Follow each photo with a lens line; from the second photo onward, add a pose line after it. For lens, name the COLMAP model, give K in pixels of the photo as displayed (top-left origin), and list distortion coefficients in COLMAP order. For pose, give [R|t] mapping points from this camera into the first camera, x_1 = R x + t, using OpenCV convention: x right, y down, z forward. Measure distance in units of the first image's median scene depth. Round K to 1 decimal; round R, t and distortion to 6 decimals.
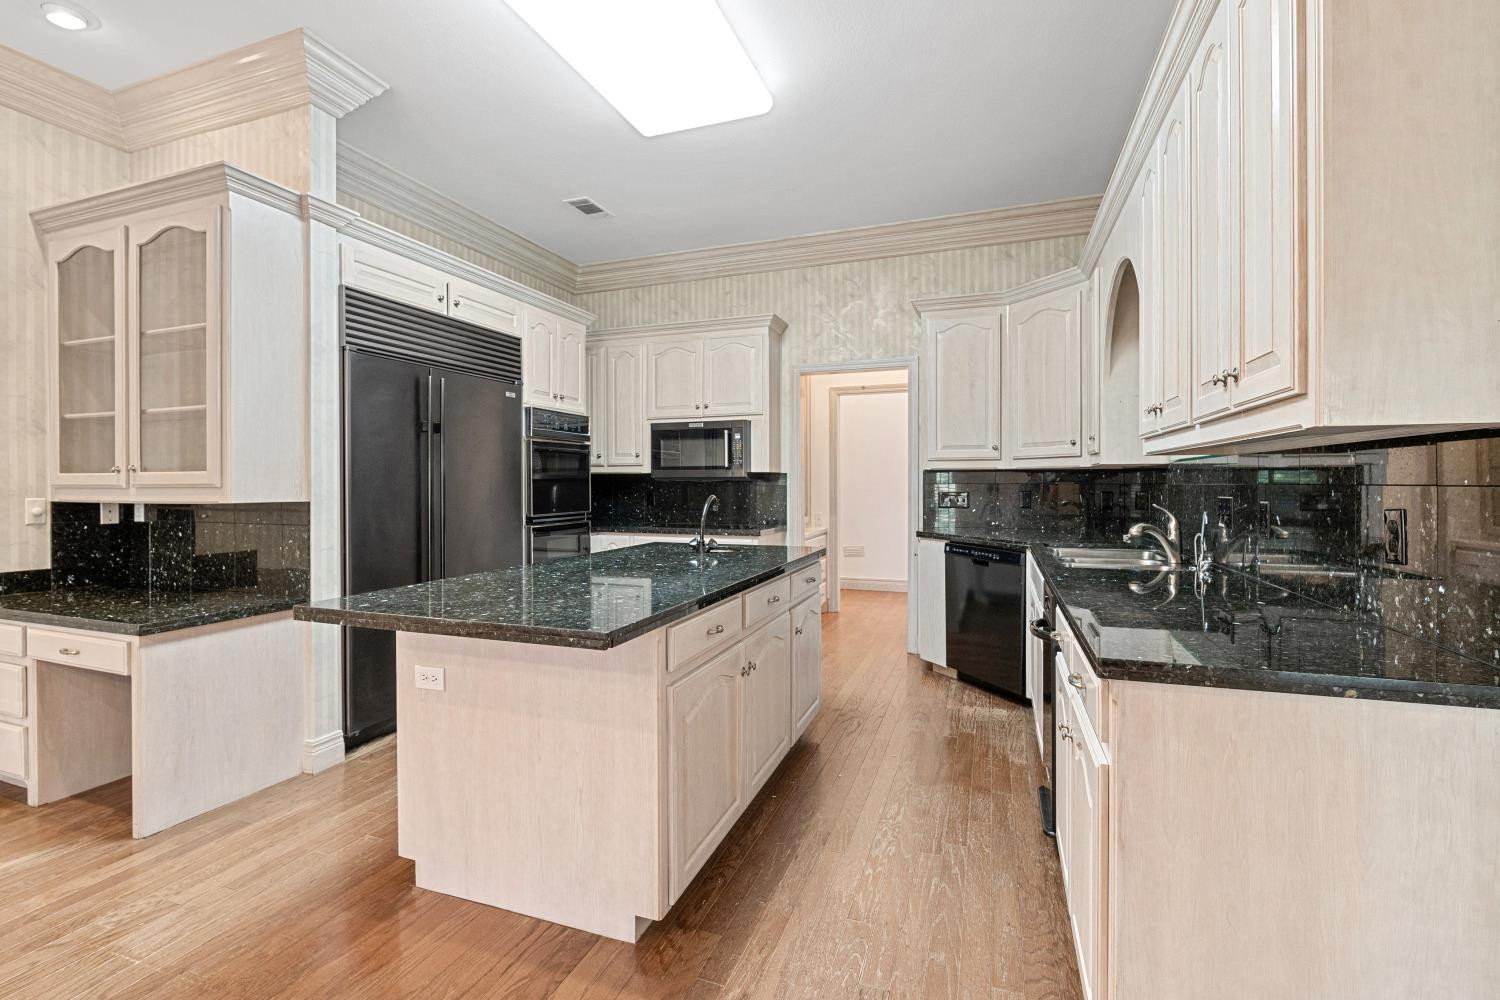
lens RADIAL K [[677.0, 0, 743.1], [0, 677.0, 489.4], [0, 0, 1]] dist [-0.003157, -0.000523]
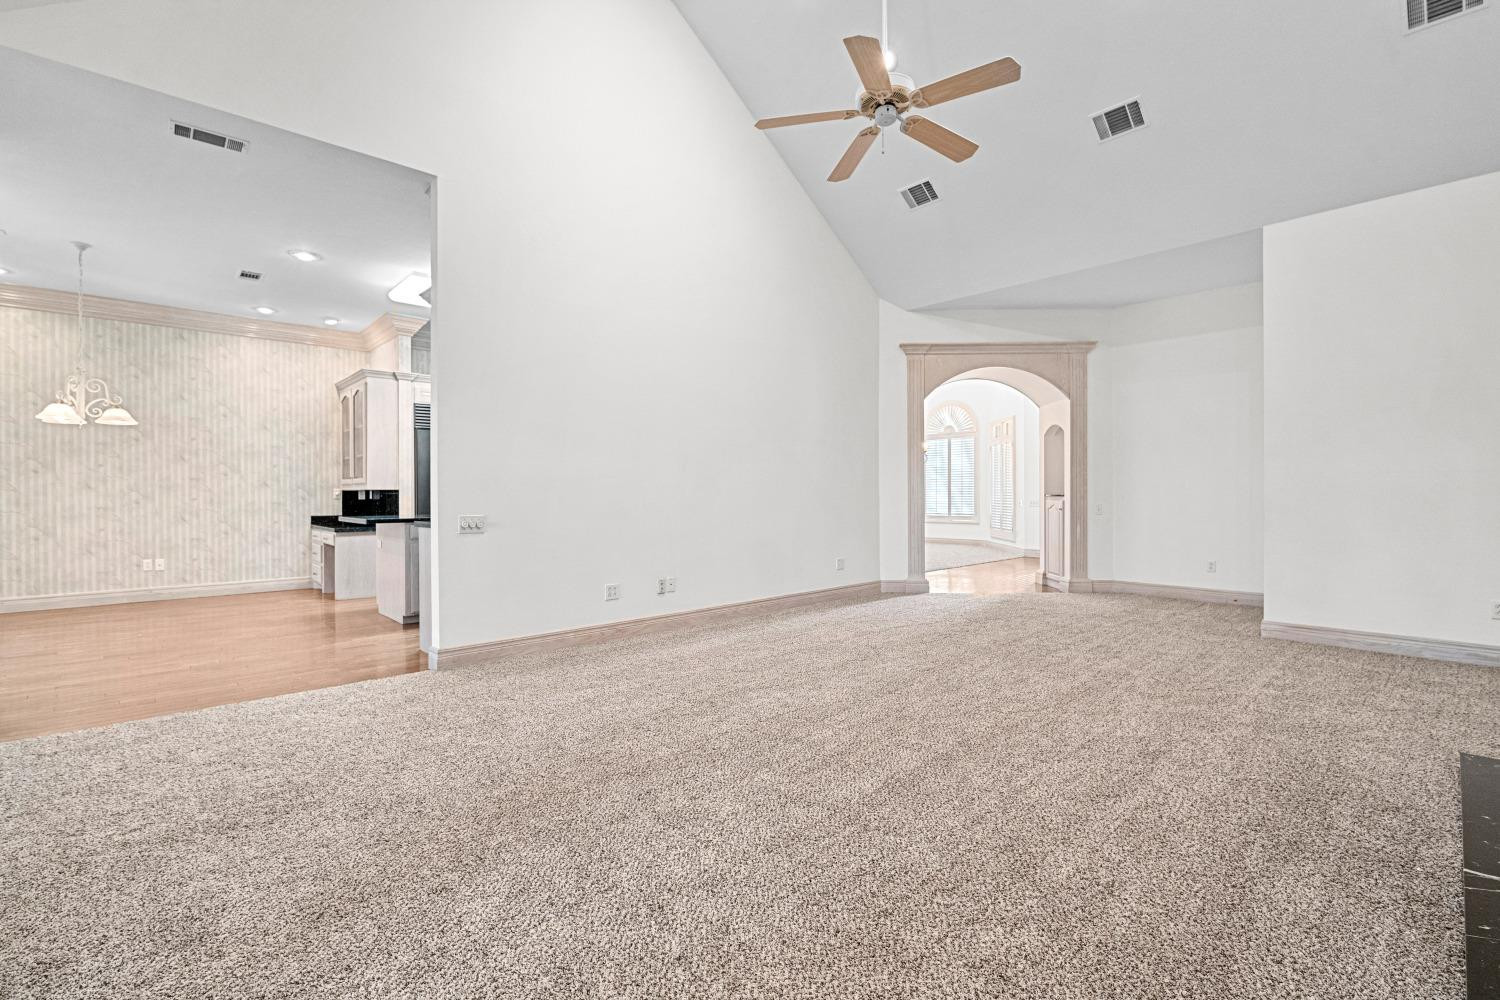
lens RADIAL K [[677.0, 0, 752.7], [0, 677.0, 501.1], [0, 0, 1]] dist [-0.003157, -0.000523]
pose [[0.891838, 0.003482, -0.452341, 1.668801], [-0.000968, 0.999983, 0.005789, 0.044619], [0.452354, -0.004725, 0.891826, -0.669373]]
